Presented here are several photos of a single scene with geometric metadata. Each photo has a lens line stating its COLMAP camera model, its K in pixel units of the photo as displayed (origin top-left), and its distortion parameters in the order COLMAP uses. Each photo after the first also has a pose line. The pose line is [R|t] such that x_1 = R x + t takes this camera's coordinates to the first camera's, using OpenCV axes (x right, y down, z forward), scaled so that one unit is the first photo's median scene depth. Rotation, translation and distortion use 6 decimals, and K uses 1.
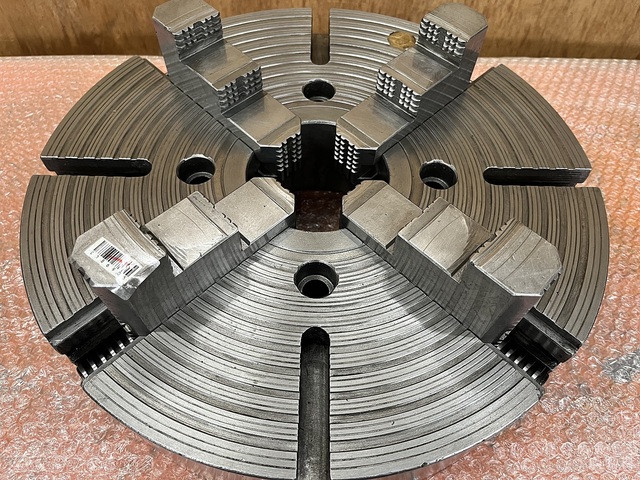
lens RADIAL K [[502.9, 0, 320.0], [0, 502.9, 240.0], [0, 0, 1]] dist [0.036146, -0.092830]
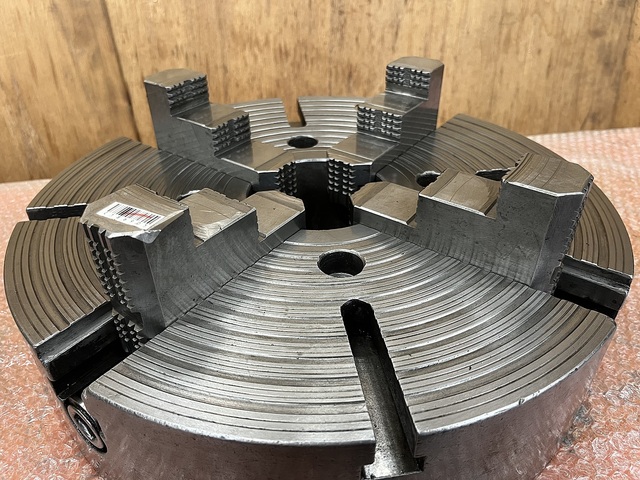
lens RADIAL K [[502.9, 0, 320.0], [0, 502.9, 240.0], [0, 0, 1]] dist [0.036146, -0.092830]
pose [[0.985559, -0.118879, 0.120585, -0.137935], [0.155569, 0.916890, -0.367576, 0.335230], [-0.066866, 0.381027, 0.922143, 0.118207]]
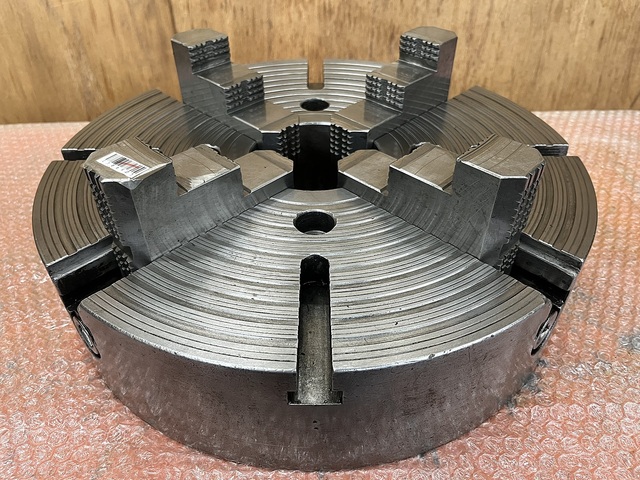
lens RADIAL K [[502.9, 0, 320.0], [0, 502.9, 240.0], [0, 0, 1]] dist [0.036146, -0.092830]
pose [[0.999482, -0.031585, -0.006136, 0.007502], [0.028362, 0.954916, -0.295518, 0.376634], [0.015193, 0.295191, 0.955317, 0.021406]]
